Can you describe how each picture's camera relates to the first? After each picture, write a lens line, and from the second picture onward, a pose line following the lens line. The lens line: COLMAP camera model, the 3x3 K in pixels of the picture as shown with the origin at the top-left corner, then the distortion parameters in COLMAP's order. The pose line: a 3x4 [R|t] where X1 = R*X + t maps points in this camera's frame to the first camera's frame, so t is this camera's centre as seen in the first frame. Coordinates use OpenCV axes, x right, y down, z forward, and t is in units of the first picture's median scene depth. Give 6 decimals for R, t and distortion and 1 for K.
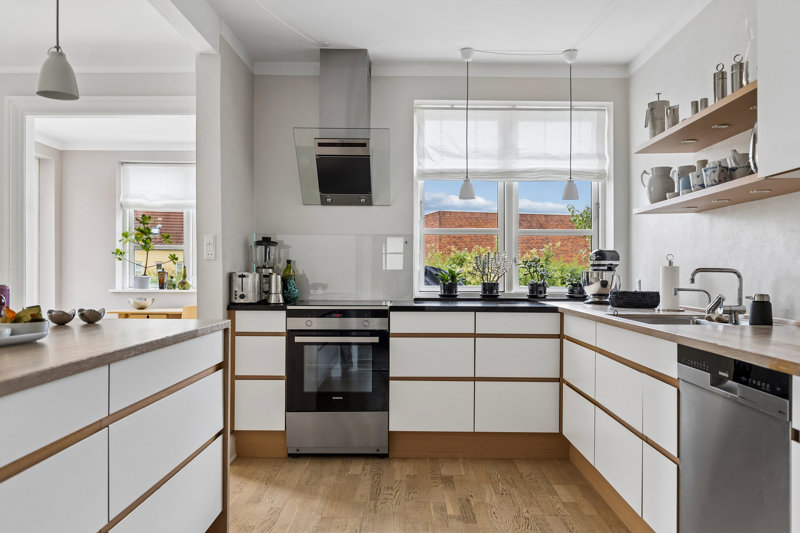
lens RADIAL K [[588.3, 0, 403.3], [0, 588.3, 271.1], [0, 0, 1]] dist [-0.042453, -0.002585]
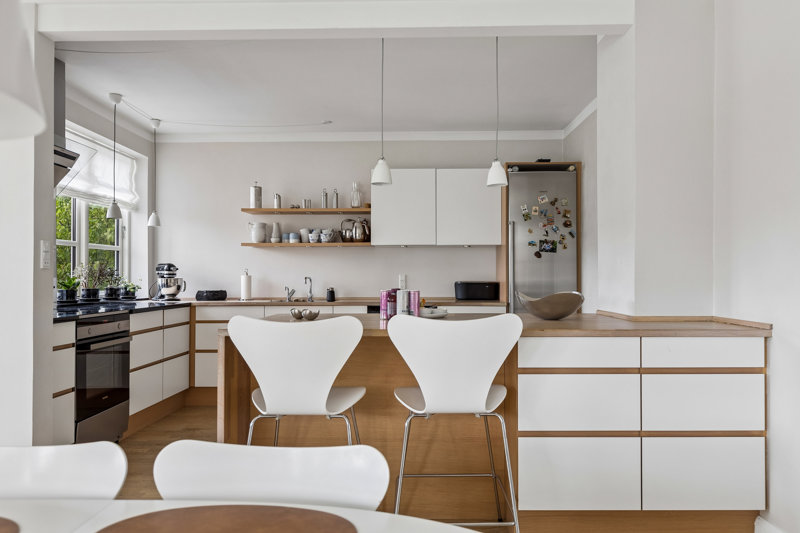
lens RADIAL K [[576.3, 0, 405.8], [0, 576.3, 268.7], [0, 0, 1]] dist [0.011098, 0.000005]
pose [[0.008157, 0.008408, 0.999931, -1.177109], [-0.000990, 0.999964, -0.008401, -0.013409], [-0.999966, -0.000921, 0.008165, 0.436681]]
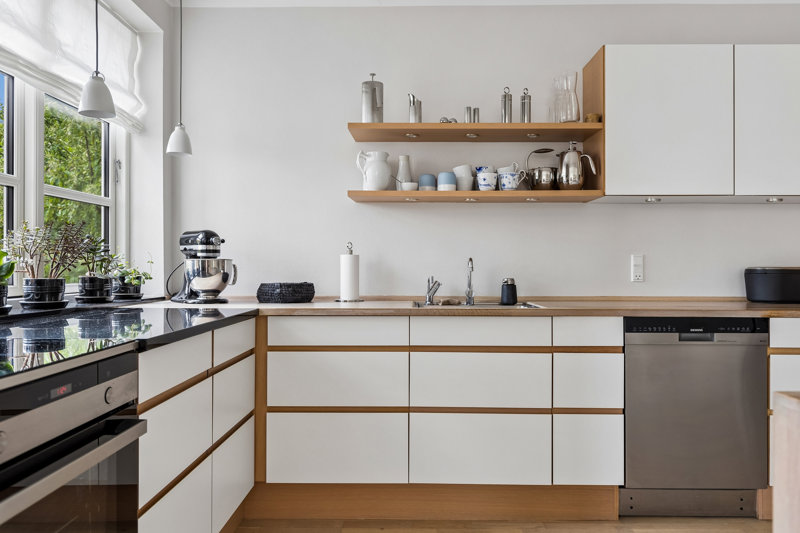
lens RADIAL K [[576.3, 0, 398.9], [0, 576.3, 261.6], [0, 0, 1]] dist [0.011098, 0.000005]
pose [[0.004949, 0.001254, 0.999987, -0.432856], [-0.004640, 0.999988, -0.001231, 0.003081], [-0.999977, -0.004634, 0.004955, 0.812121]]
